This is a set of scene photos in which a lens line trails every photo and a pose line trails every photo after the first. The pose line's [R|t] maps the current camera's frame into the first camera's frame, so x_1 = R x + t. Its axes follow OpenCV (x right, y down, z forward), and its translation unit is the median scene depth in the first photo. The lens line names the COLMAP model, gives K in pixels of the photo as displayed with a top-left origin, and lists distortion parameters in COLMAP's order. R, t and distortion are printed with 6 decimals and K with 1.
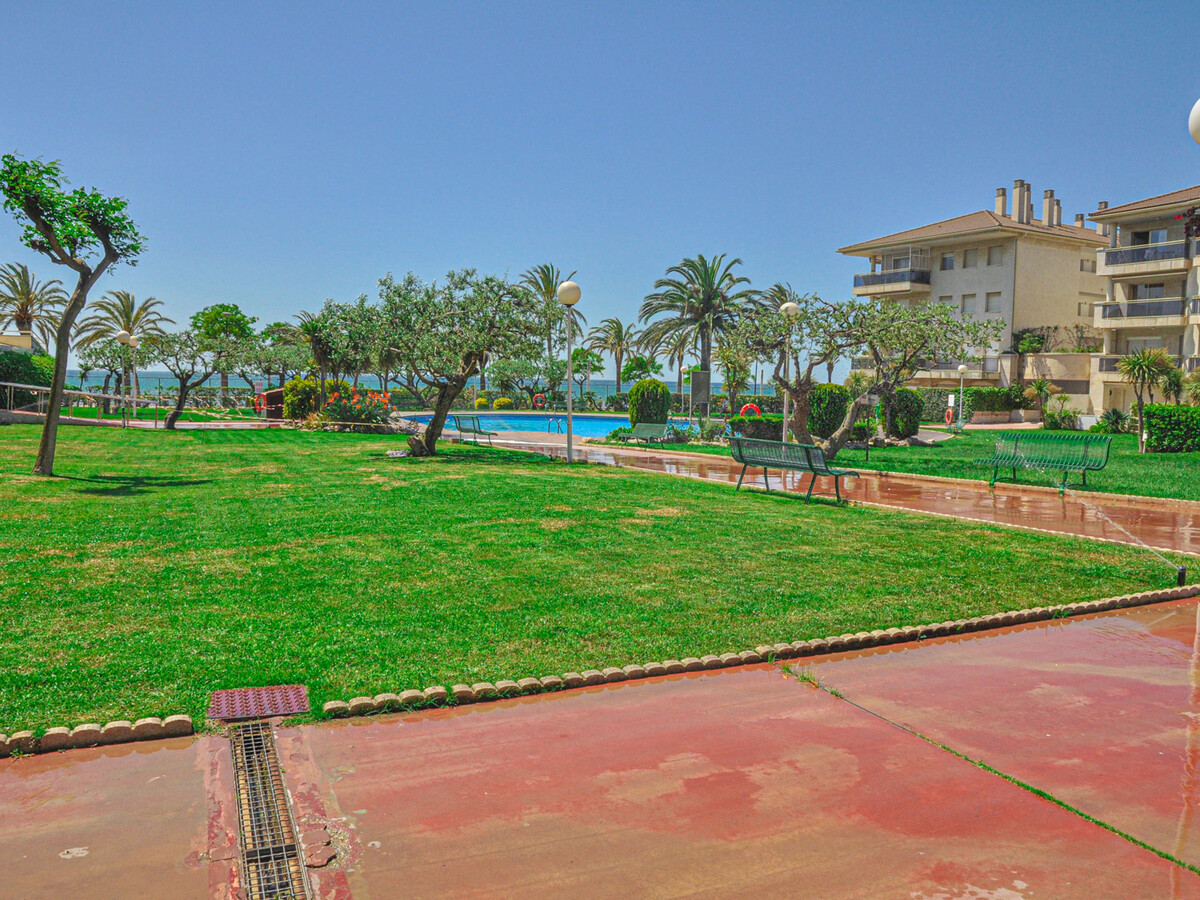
lens RADIAL K [[923.3, 0, 600.0], [0, 923.3, 450.0], [0, 0, 1]] dist [-0.121443, 0.088405]
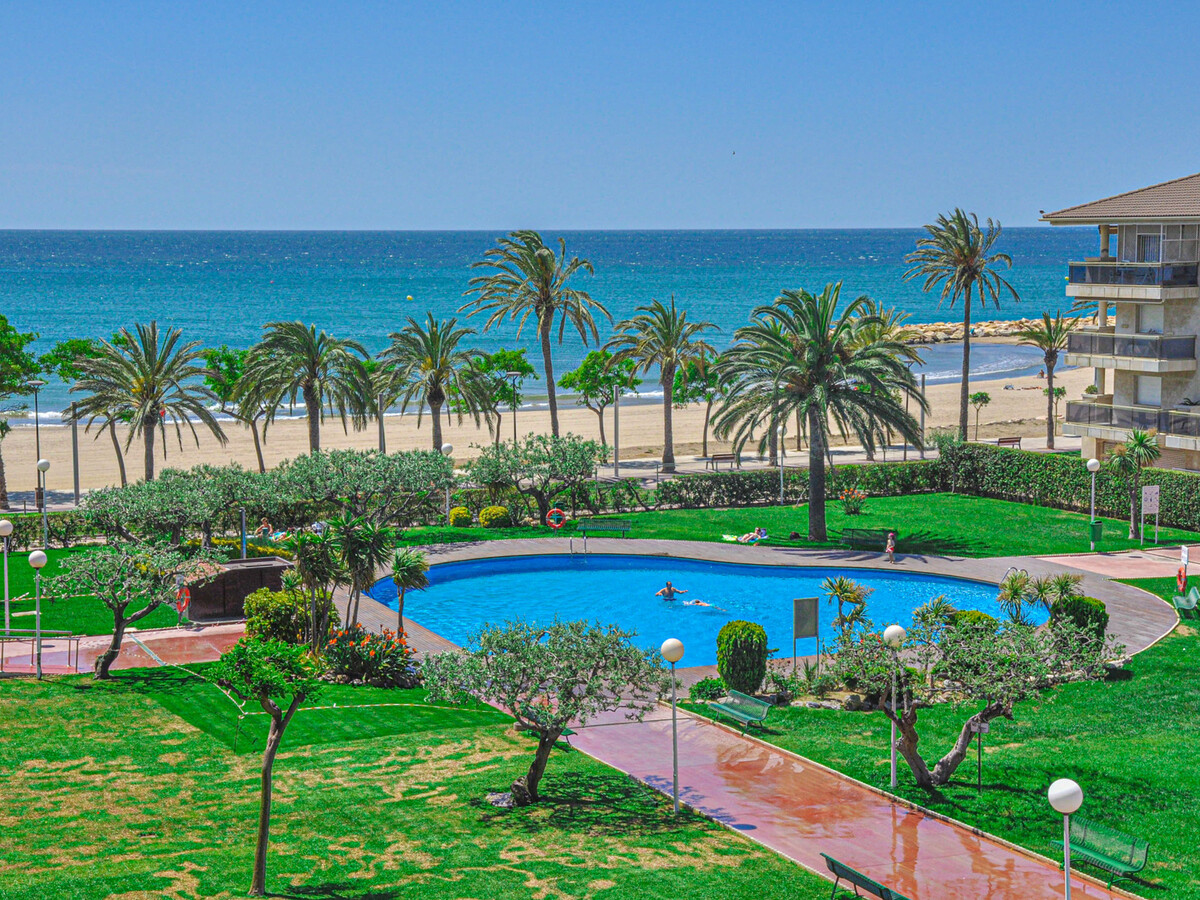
lens RADIAL K [[2007.9, 0, 600.0], [0, 2007.9, 450.0], [0, 0, 1]] dist [0.118408, 0.149789]
pose [[0.999676, -0.025431, -0.001341, -0.033191], [0.025461, 0.999203, 0.030736, -0.145319], [0.000559, -0.030760, 0.999527, -0.386871]]
